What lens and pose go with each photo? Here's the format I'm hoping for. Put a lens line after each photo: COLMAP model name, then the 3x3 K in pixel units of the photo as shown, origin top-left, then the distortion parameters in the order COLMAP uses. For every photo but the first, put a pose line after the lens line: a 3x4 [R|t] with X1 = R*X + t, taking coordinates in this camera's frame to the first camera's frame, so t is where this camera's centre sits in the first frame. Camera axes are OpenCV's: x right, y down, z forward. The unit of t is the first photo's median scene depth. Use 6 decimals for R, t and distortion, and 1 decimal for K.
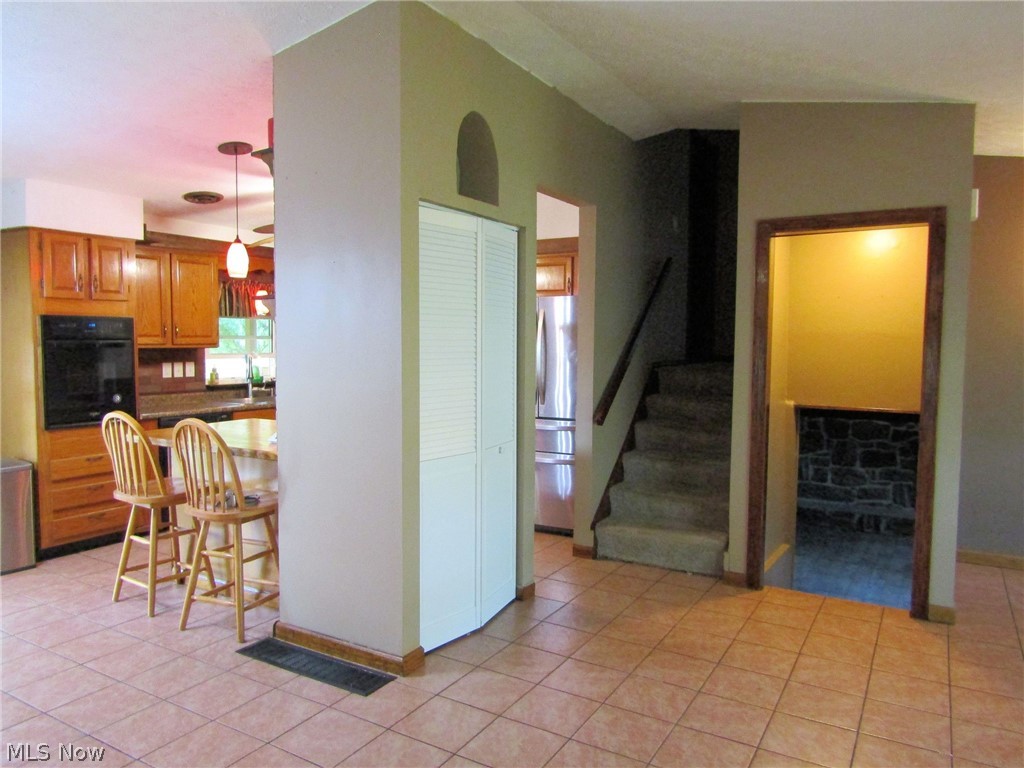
lens RADIAL K [[723.9, 0, 510.5], [0, 723.9, 386.2], [0, 0, 1]] dist [-0.016092, 0.006982]
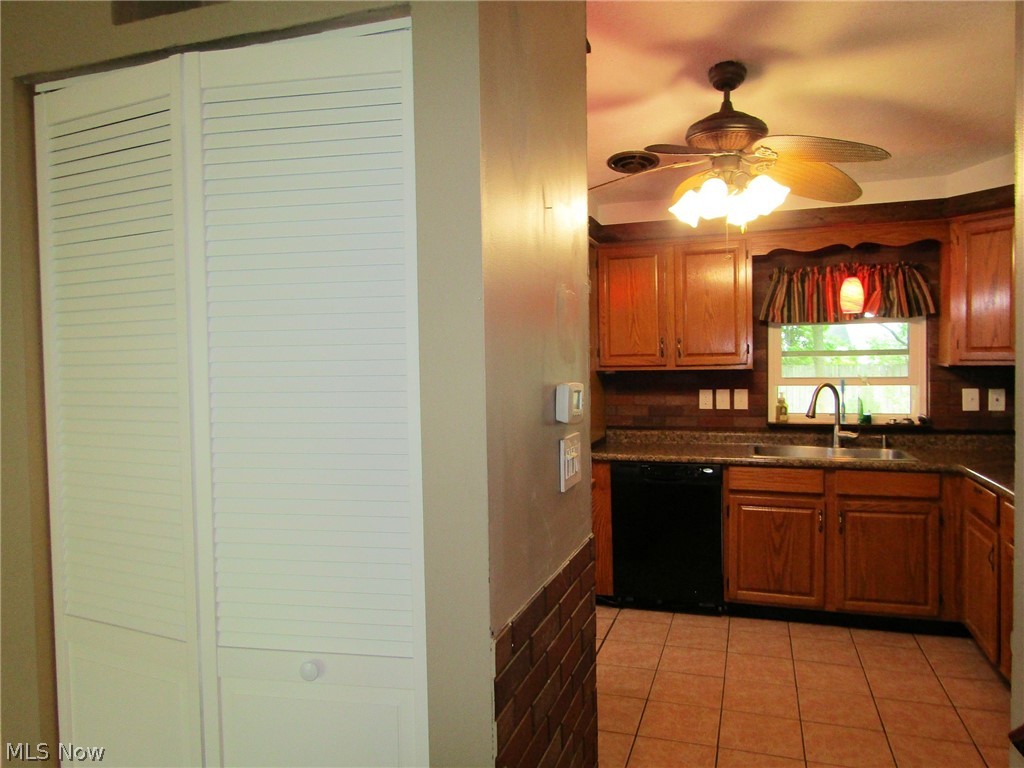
lens RADIAL K [[723.9, 0, 511.3], [0, 723.9, 383.1], [0, 0, 1]] dist [-0.016092, 0.006982]
pose [[0.214120, 0.014855, -0.976694, 0.298501], [-0.045468, 0.998952, 0.005225, -0.045242], [0.975749, 0.043290, 0.214571, 0.852335]]
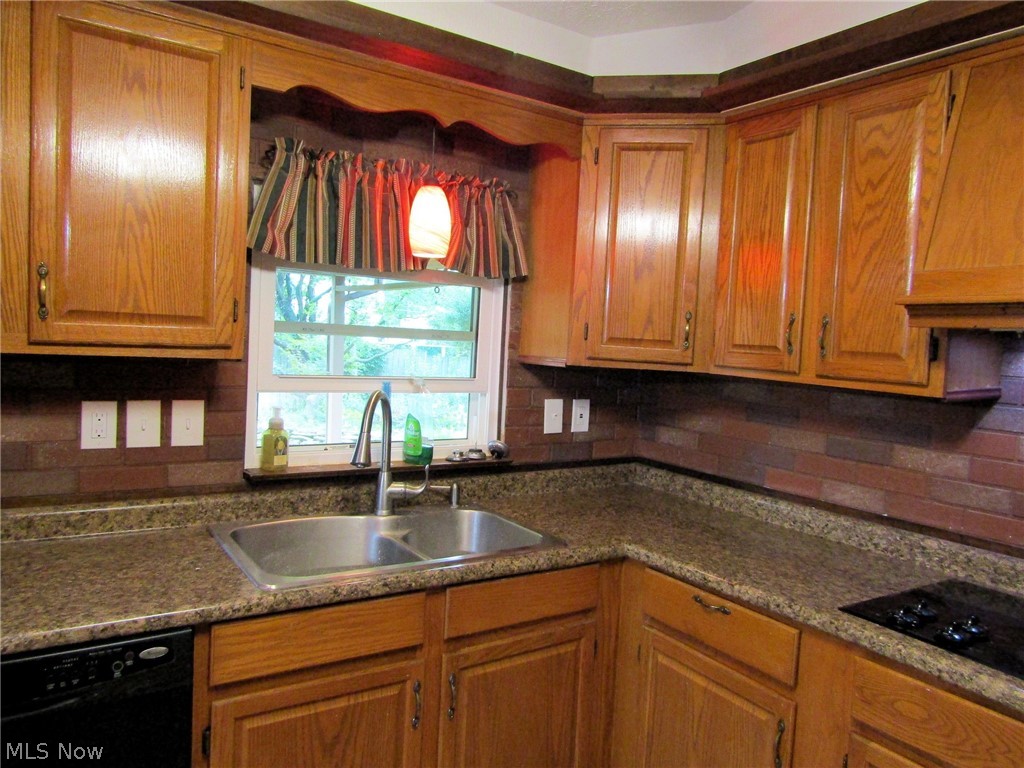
lens RADIAL K [[723.9, 0, 514.5], [0, 723.9, 383.2], [0, 0, 1]] dist [-0.016092, 0.006982]
pose [[0.904383, 0.058172, -0.422739, -0.247412], [-0.067244, 0.997715, -0.006563, -0.066979], [0.421391, 0.034362, 0.906228, 1.063555]]
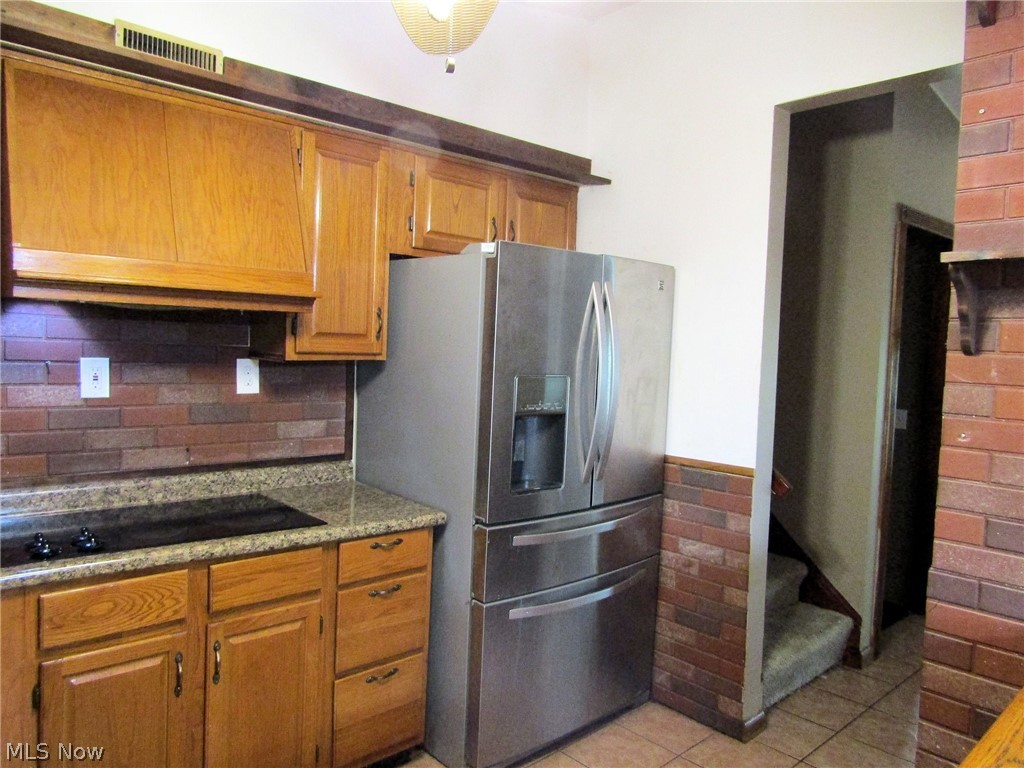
lens RADIAL K [[723.9, 0, 514.0], [0, 723.9, 384.4], [0, 0, 1]] dist [-0.016092, 0.006982]
pose [[0.287136, -0.054526, 0.956337, -0.504289], [0.033119, 0.998347, 0.046977, -0.074837], [-0.957317, 0.018184, 0.288467, 1.163265]]
